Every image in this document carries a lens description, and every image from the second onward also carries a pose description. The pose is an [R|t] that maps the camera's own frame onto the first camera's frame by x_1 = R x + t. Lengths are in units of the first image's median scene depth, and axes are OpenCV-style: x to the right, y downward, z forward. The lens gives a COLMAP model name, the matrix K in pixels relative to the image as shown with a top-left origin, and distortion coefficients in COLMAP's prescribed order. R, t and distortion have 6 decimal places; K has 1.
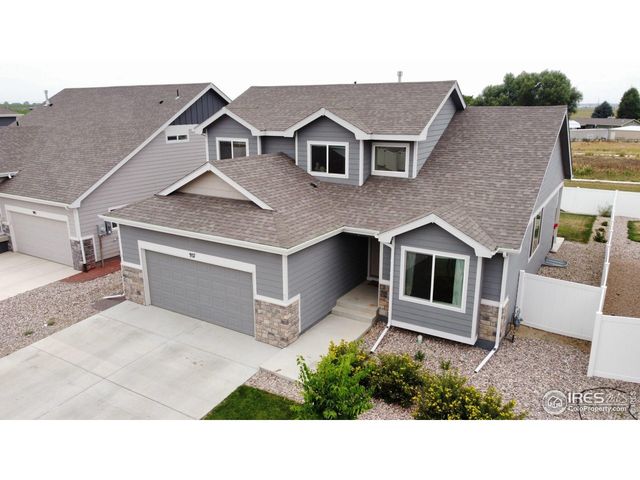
lens RADIAL K [[487.3, 0, 322.9], [0, 487.3, 239.4], [0, 0, 1]] dist [0.000559, 0.001733]
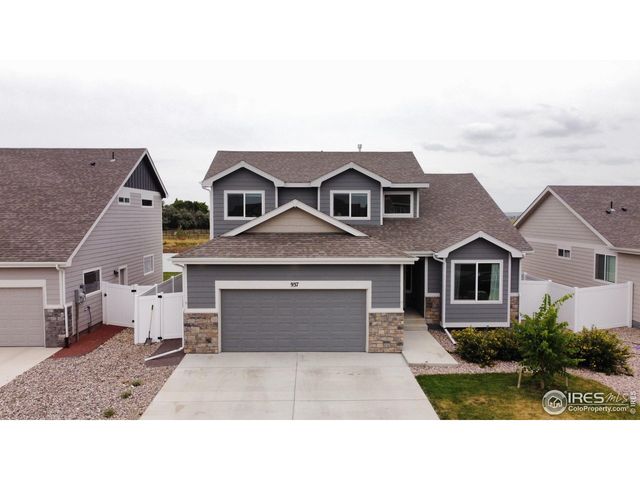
lens RADIAL K [[487.3, 0, 319.1], [0, 487.3, 235.5], [0, 0, 1]] dist [0.000559, 0.001733]
pose [[0.840601, -0.019925, 0.541289, -0.727579], [0.141765, 0.972582, -0.184355, 0.120520], [-0.522775, 0.231705, 0.820378, 0.087142]]
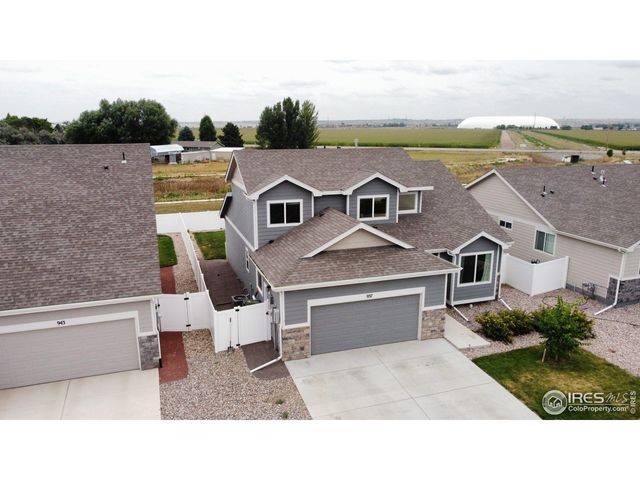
lens RADIAL K [[487.3, 0, 319.0], [0, 487.3, 238.7], [0, 0, 1]] dist [0.000559, 0.001733]
pose [[0.639699, -0.175323, 0.748363, -1.179872], [0.201718, 0.977804, 0.056647, -0.195714], [-0.741684, 0.114721, 0.660866, 0.224835]]
